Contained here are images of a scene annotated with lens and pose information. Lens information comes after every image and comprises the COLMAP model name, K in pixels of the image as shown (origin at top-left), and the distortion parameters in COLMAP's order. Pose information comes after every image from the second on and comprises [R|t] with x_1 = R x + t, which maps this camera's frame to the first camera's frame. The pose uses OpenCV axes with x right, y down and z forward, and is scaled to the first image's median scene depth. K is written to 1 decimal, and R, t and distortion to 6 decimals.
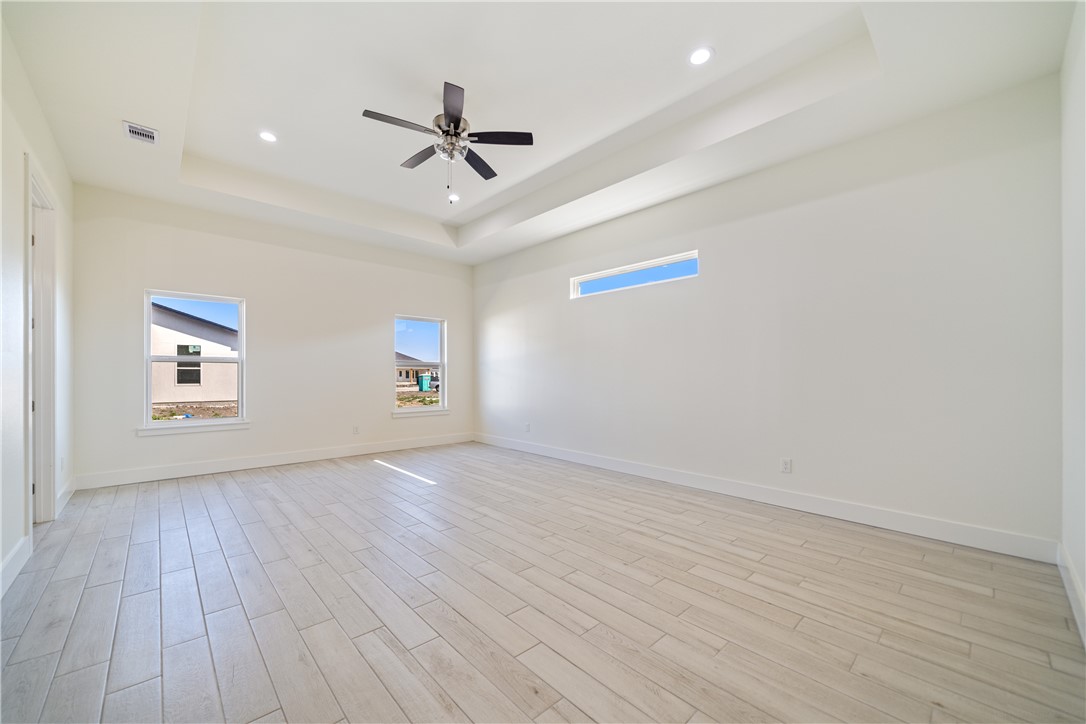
lens RADIAL K [[405.2, 0, 541.5], [0, 405.2, 373.4], [0, 0, 1]] dist [-0.000295, 0.000295]
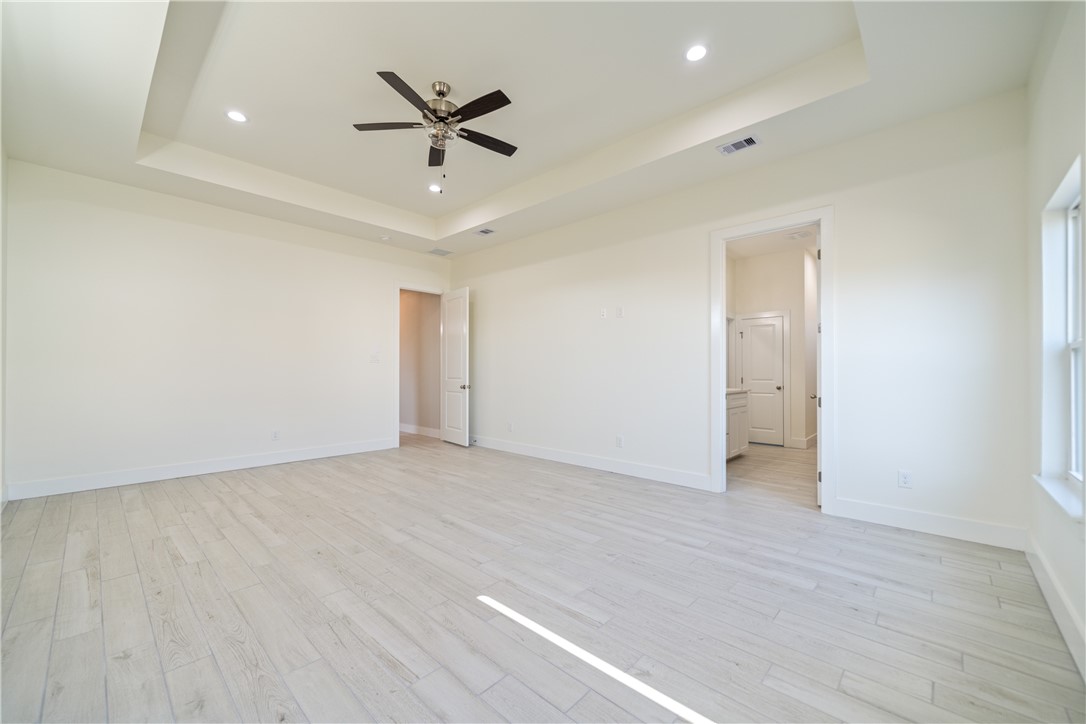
lens RADIAL K [[405.2, 0, 544.1], [0, 405.2, 371.7], [0, 0, 1]] dist [-0.000295, 0.000295]
pose [[-0.996699, -0.005144, -0.081027, -0.374768], [-0.004960, 0.999985, -0.002470, 0.003162], [0.081038, -0.002060, -0.996709, 1.882017]]
